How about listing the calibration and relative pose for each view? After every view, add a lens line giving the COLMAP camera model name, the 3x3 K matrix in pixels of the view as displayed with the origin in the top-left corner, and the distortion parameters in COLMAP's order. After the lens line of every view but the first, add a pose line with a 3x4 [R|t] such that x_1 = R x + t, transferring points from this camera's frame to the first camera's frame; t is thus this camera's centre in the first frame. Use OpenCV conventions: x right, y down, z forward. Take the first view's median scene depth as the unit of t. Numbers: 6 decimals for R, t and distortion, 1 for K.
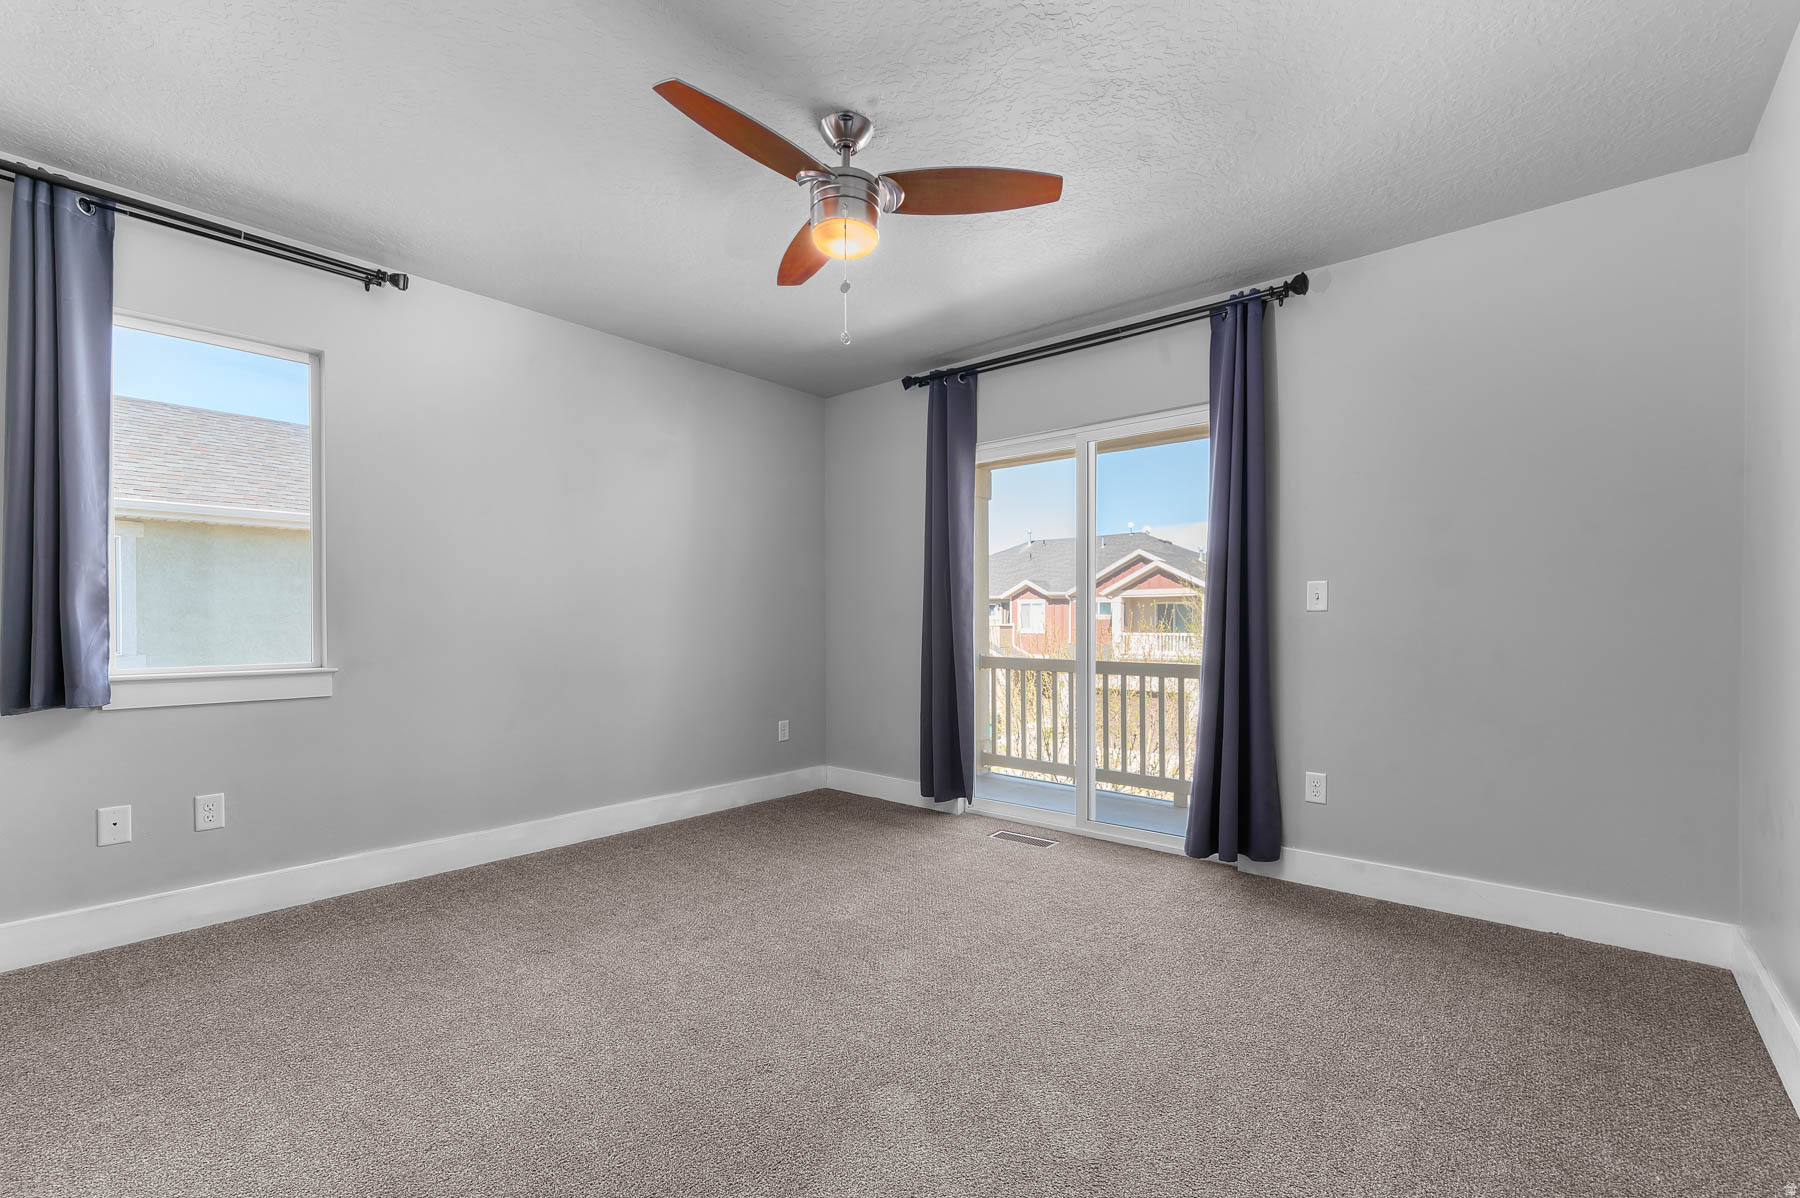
lens RADIAL K [[783.0, 0, 931.9], [0, 783.0, 619.6], [0, 0, 1]] dist [0.000789, 0.000154]
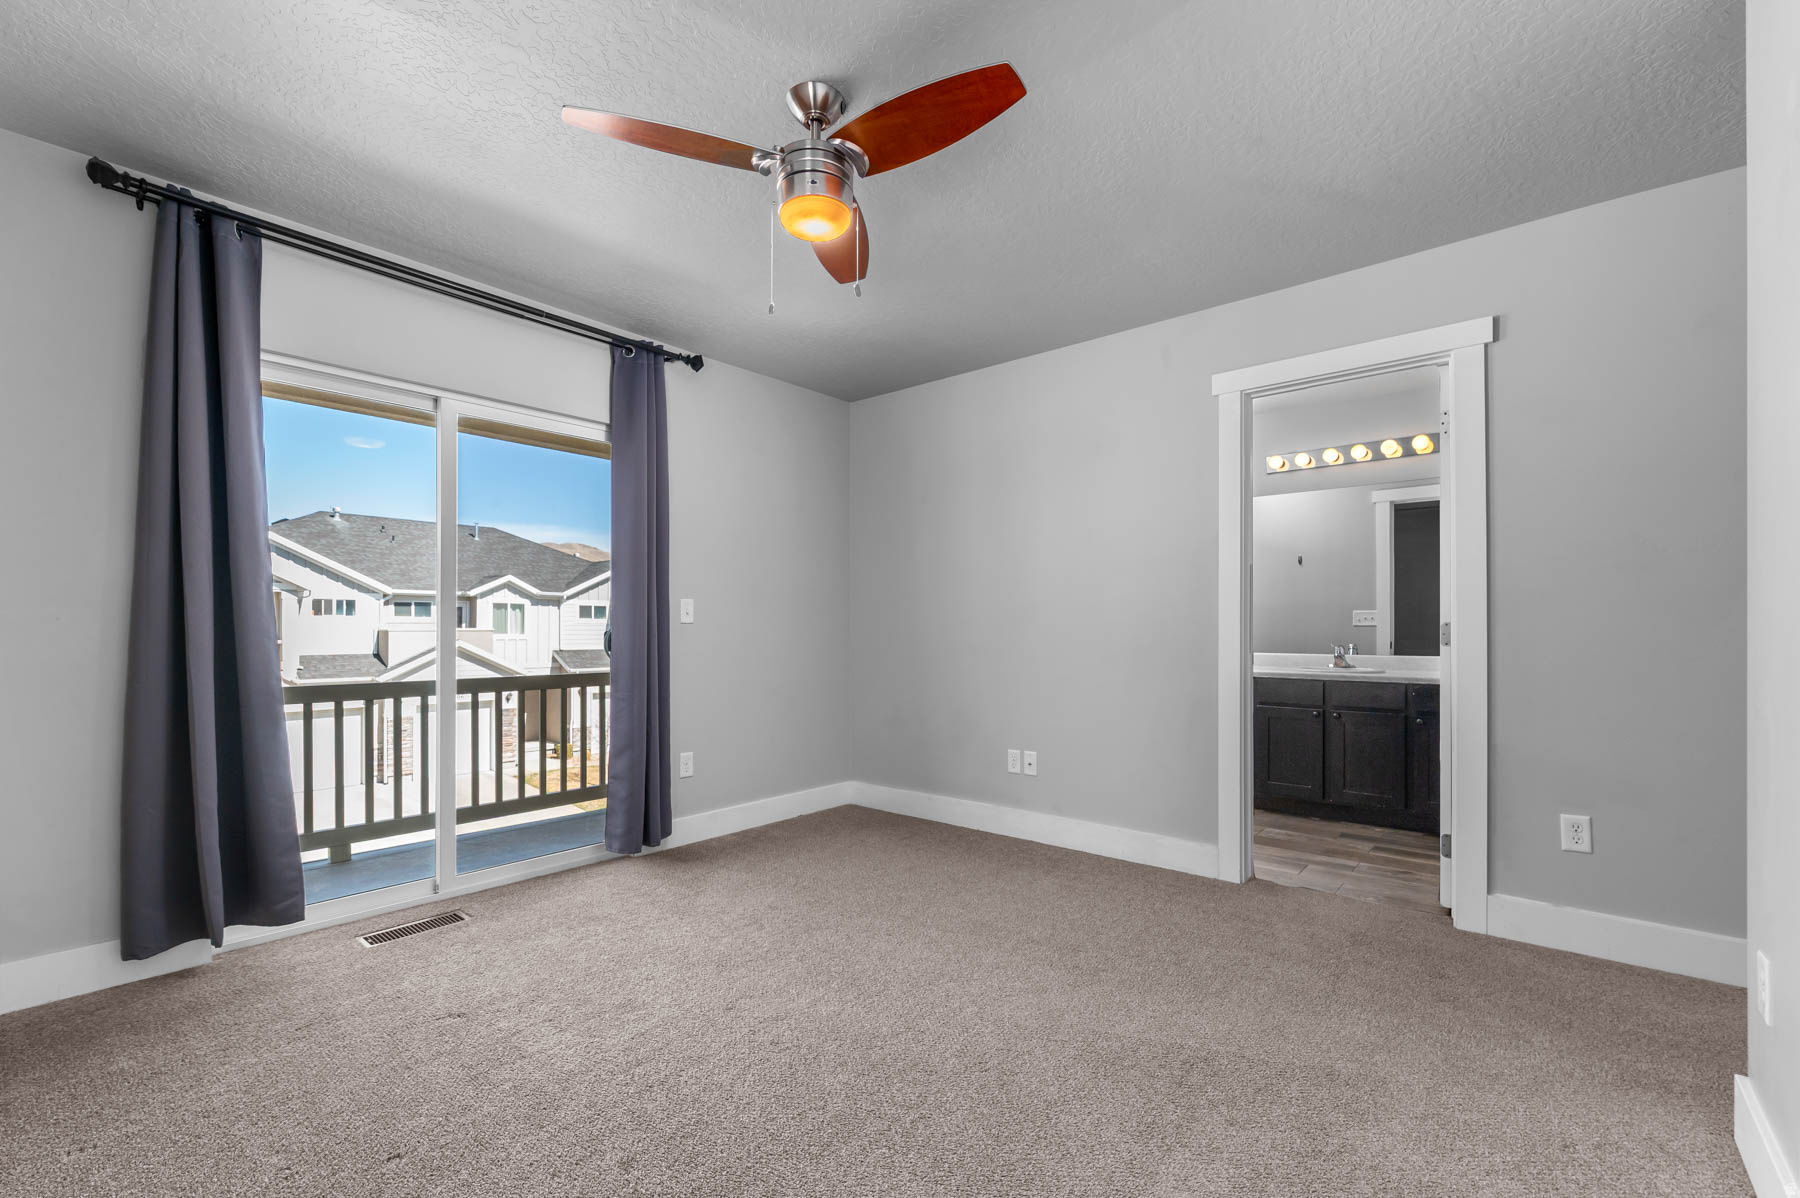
lens RADIAL K [[747.6, 0, 905.6], [0, 747.6, 625.6], [0, 0, 1]] dist [0.000983, 0.000045]
pose [[0.022424, 0.010825, 0.999690, -0.646909], [0.001753, 0.999939, -0.010867, 0.006002], [-0.999747, 0.001996, 0.022403, 0.579160]]
